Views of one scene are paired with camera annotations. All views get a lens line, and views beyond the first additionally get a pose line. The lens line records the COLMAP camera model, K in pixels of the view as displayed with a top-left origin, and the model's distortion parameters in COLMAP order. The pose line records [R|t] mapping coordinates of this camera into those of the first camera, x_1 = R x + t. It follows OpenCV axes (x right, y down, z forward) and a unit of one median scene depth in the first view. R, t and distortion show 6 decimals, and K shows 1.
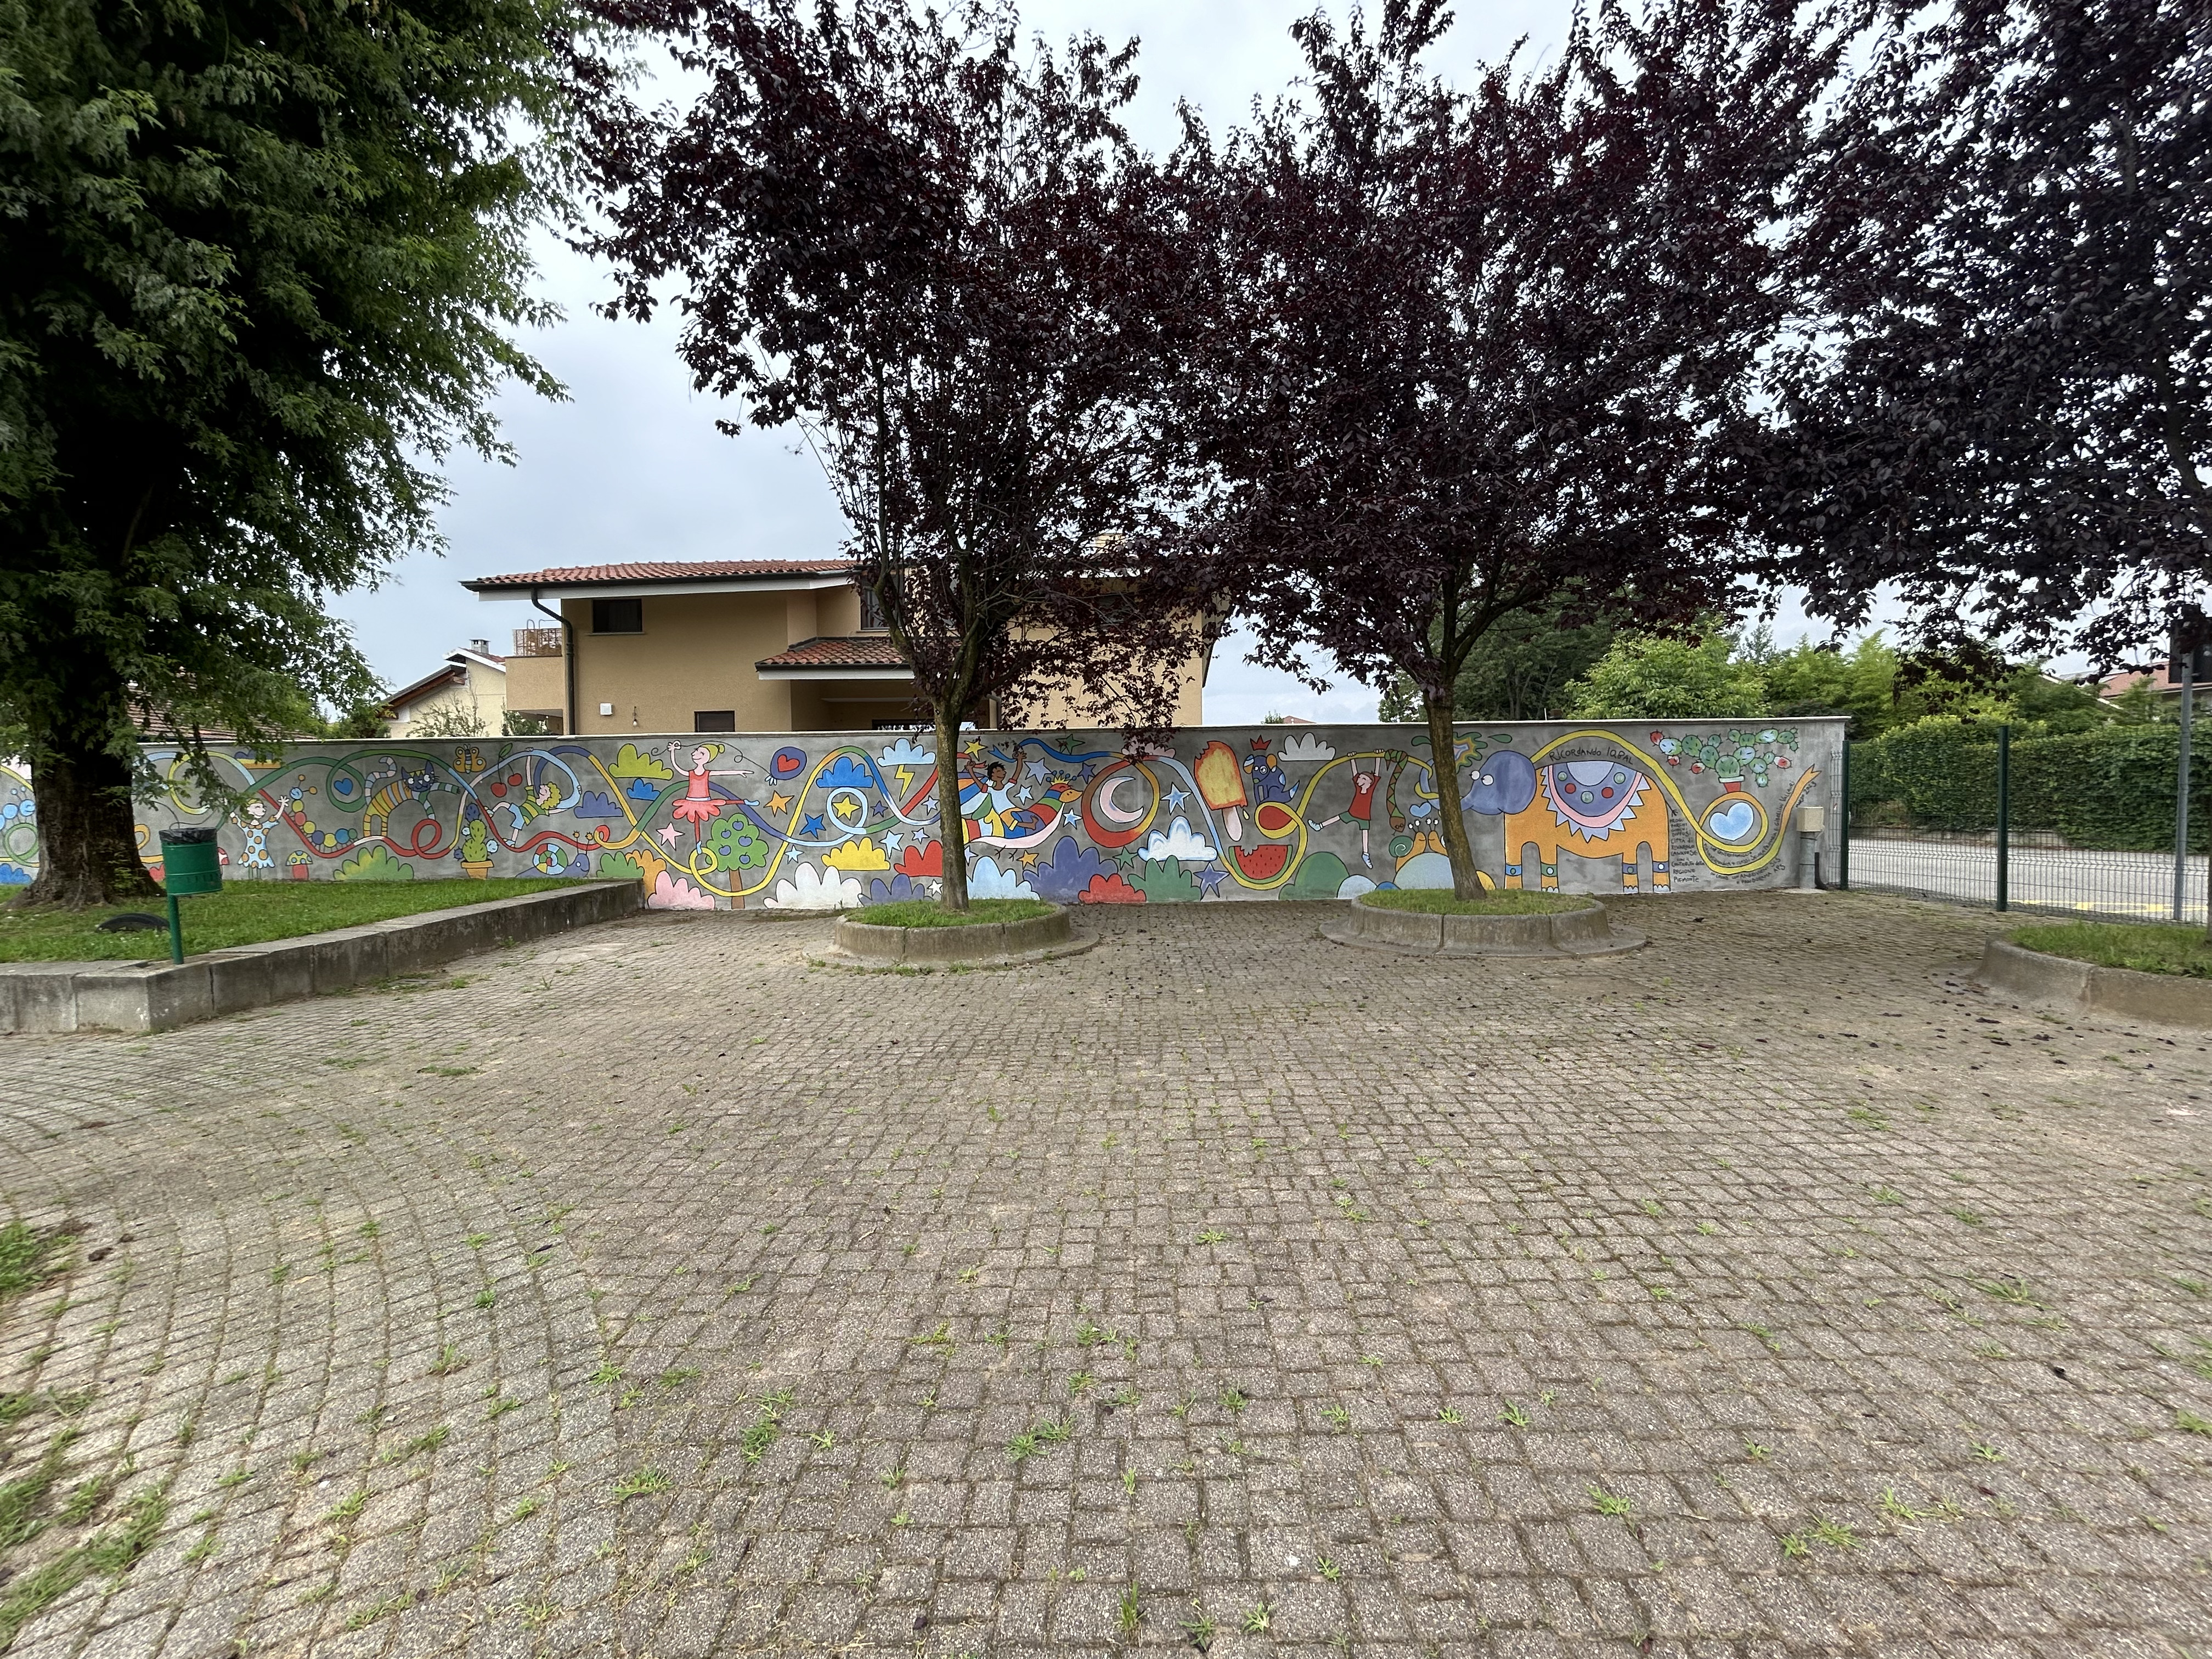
lens RADIAL K [[943.5, 0, 1106.0], [0, 943.5, 829.5], [0, 0, 1]] dist [0.008627, -0.000128]
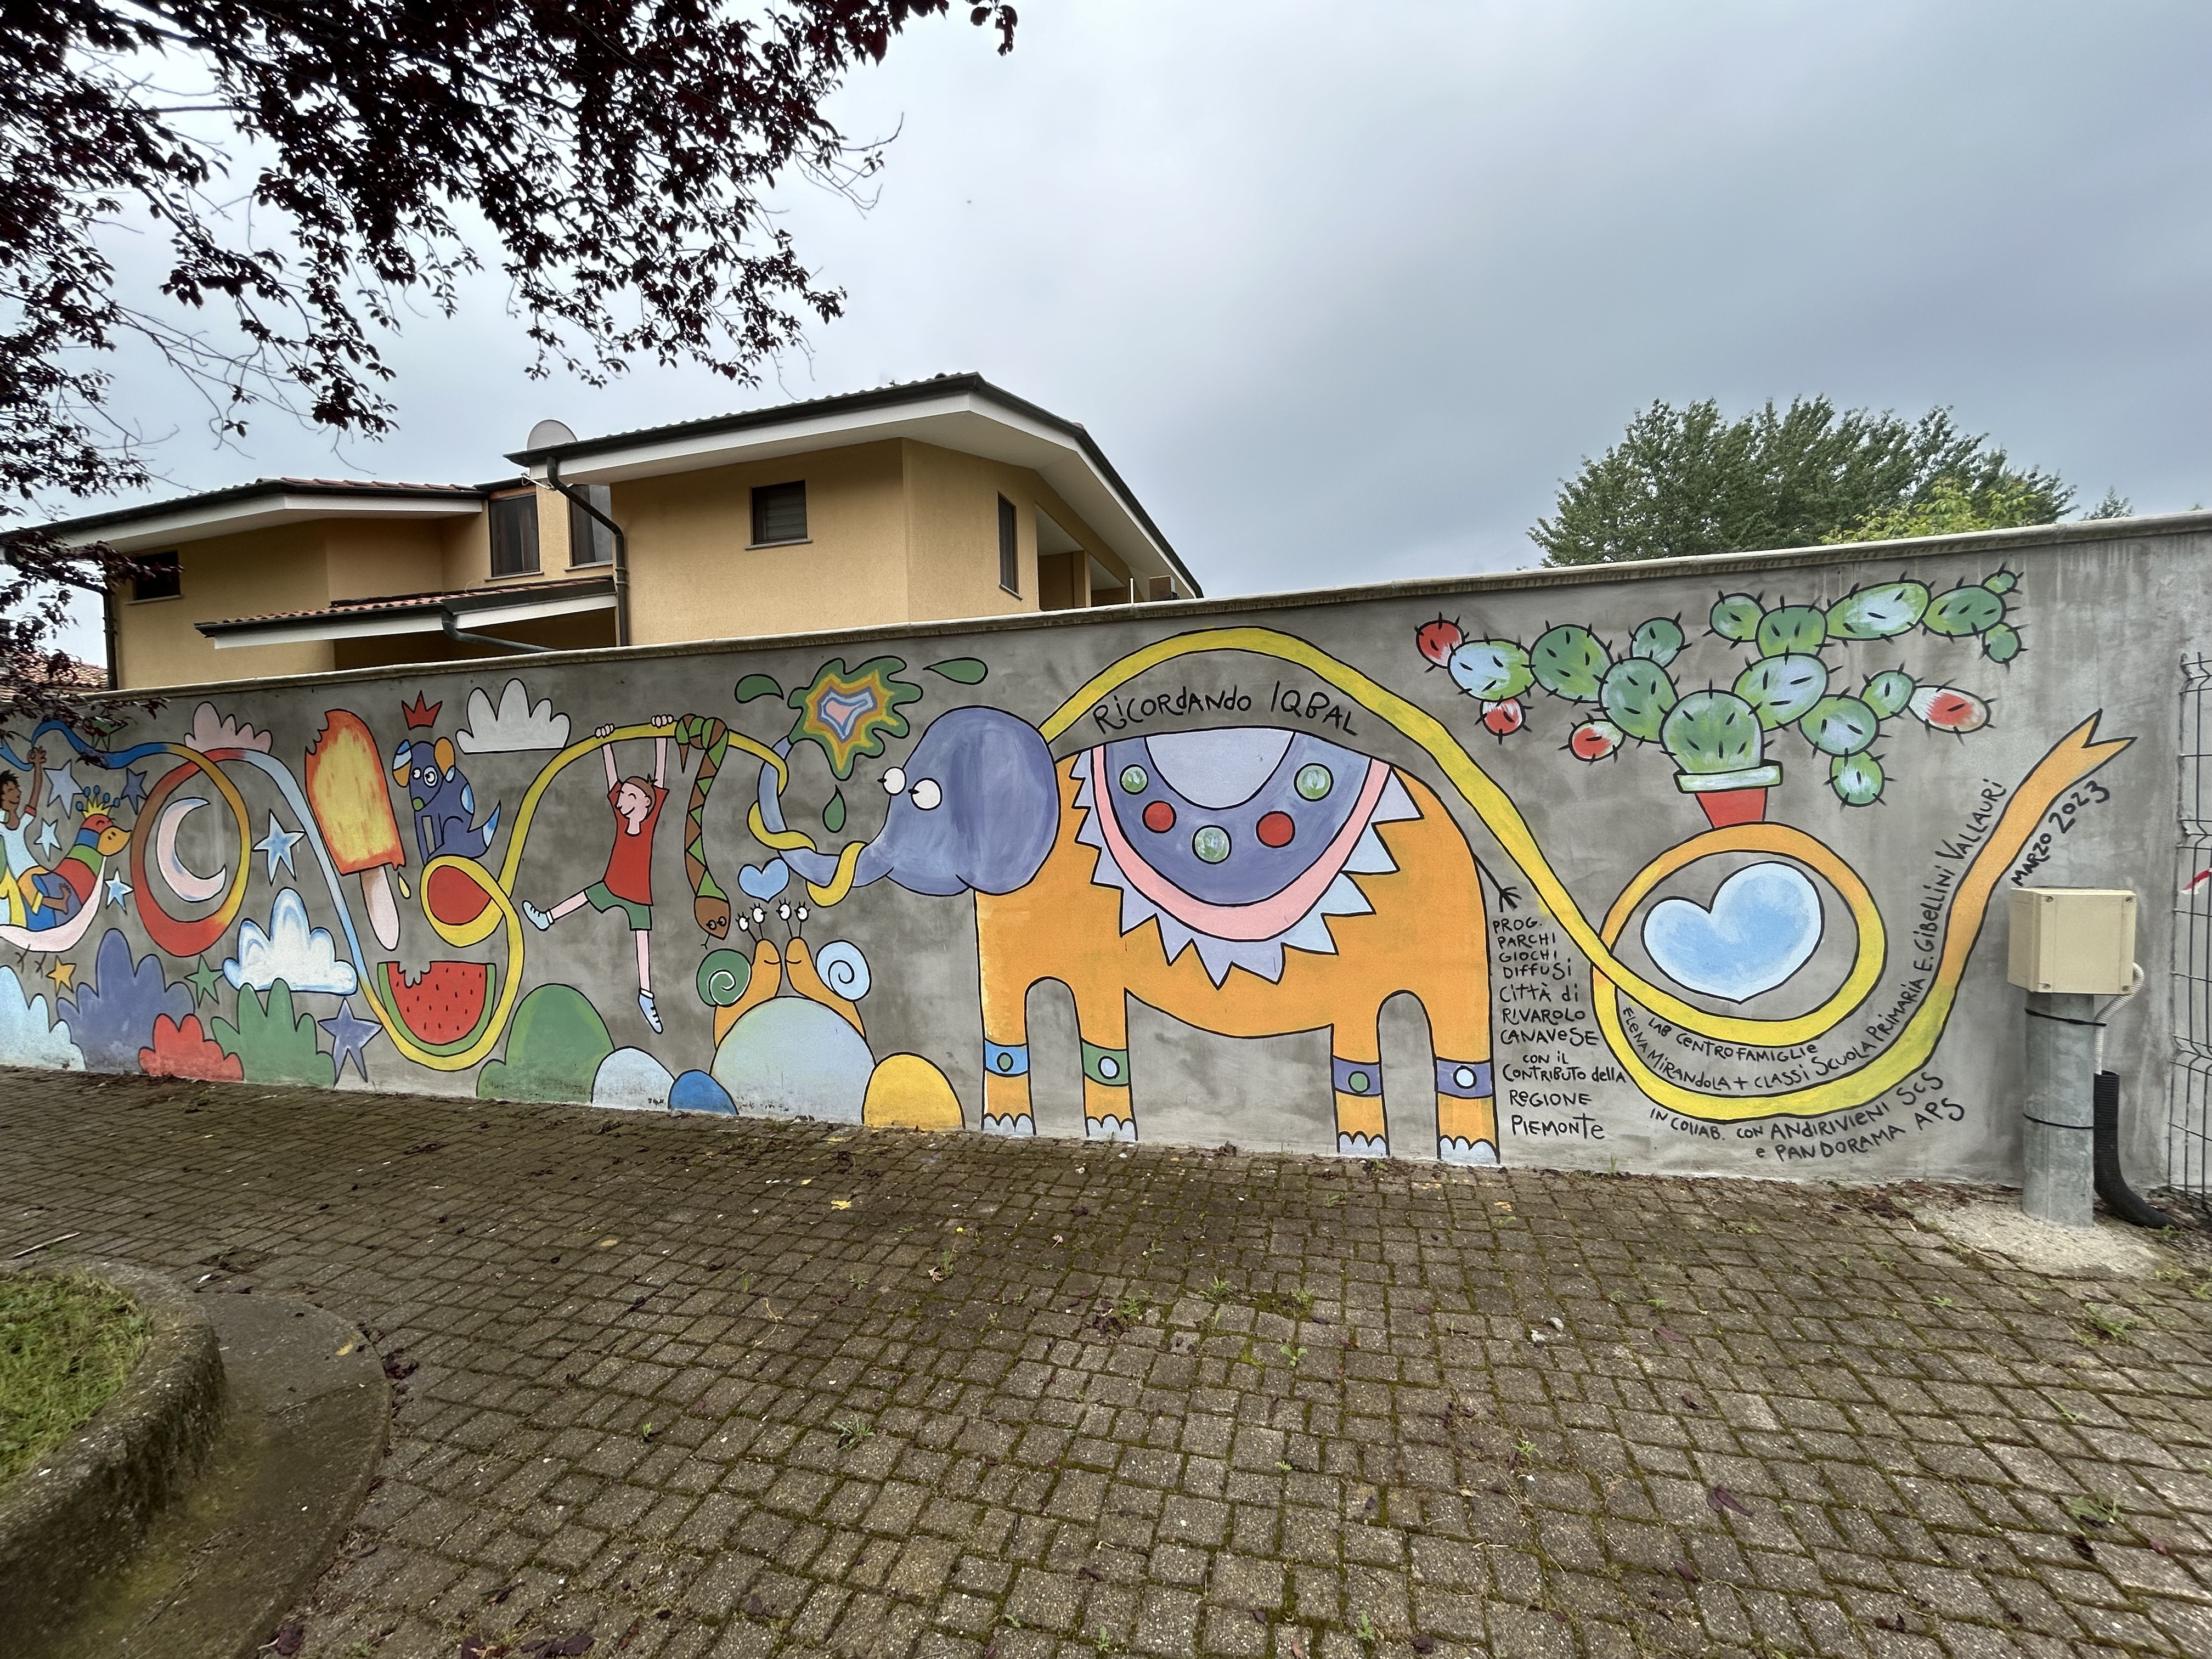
lens RADIAL K [[943.5, 0, 1106.0], [0, 943.5, 829.5], [0, 0, 1]] dist [0.008627, -0.000128]
pose [[0.966177, -0.005745, -0.257817, 0.553485], [0.007415, 0.999957, 0.005505, -0.040789], [0.257774, -0.007231, 0.966178, 0.683692]]
